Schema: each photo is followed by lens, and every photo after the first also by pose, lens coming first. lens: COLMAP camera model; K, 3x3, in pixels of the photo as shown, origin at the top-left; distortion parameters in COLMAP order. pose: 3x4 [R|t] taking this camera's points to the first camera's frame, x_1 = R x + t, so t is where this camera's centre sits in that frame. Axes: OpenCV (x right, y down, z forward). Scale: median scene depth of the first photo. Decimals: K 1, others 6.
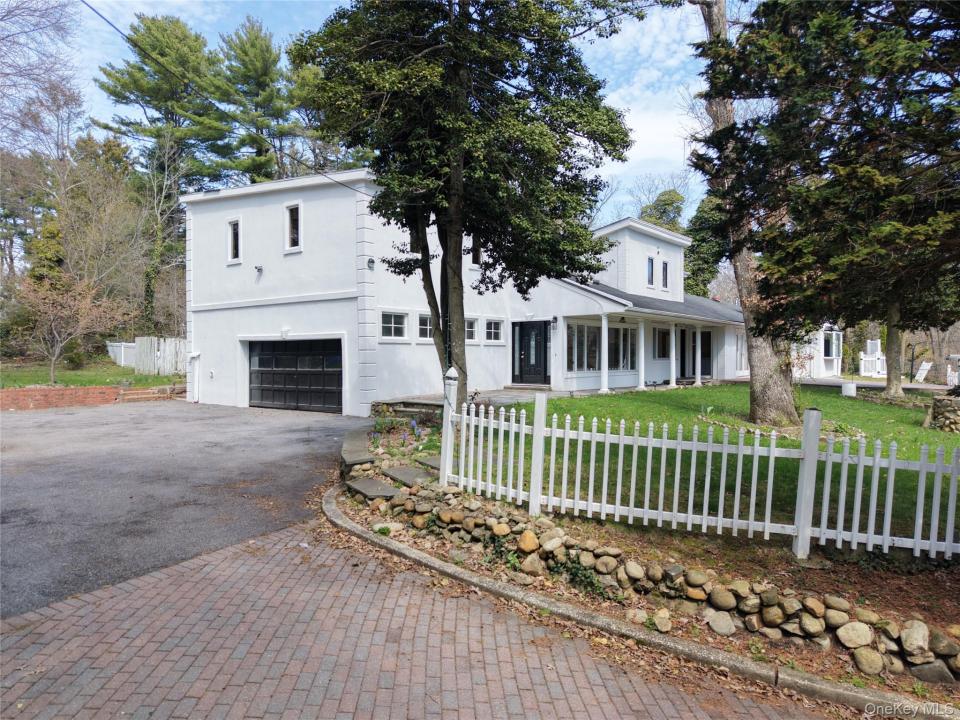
lens RADIAL K [[655.9, 0, 480.0], [0, 655.9, 360.0], [0, 0, 1]] dist [0.002233, 0.005544]
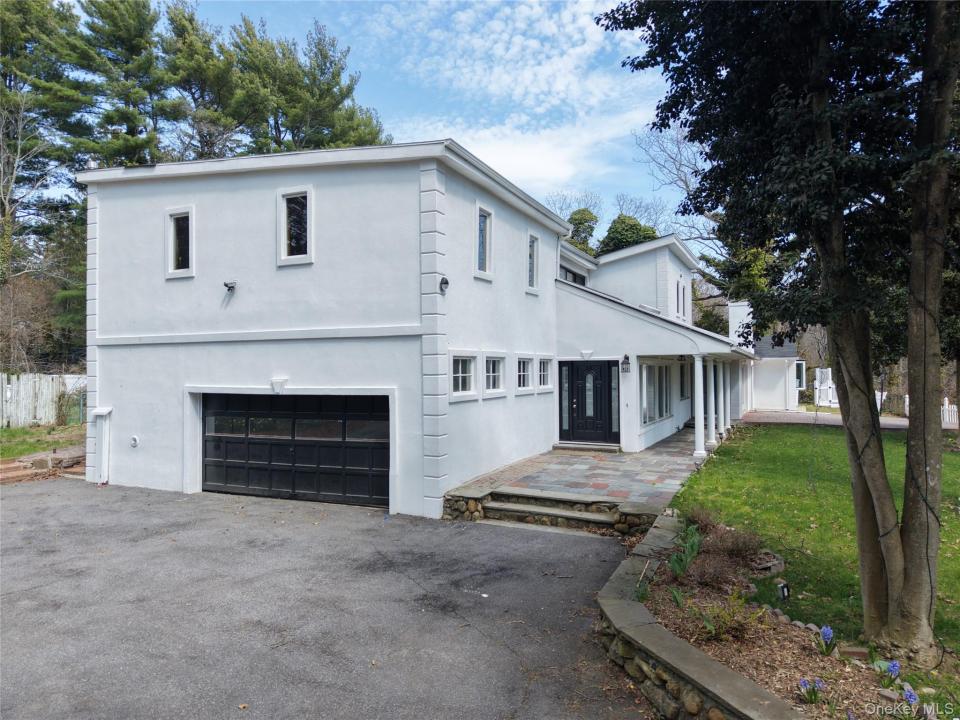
lens RADIAL K [[655.2, 0, 480.0], [0, 655.2, 360.0], [0, 0, 1]] dist [0.002237, -0.032155]
pose [[0.969914, -0.003499, 0.243421, -0.237597], [0.008392, 0.999783, -0.019065, -0.046915], [-0.243302, 0.020534, 0.969733, 0.281410]]
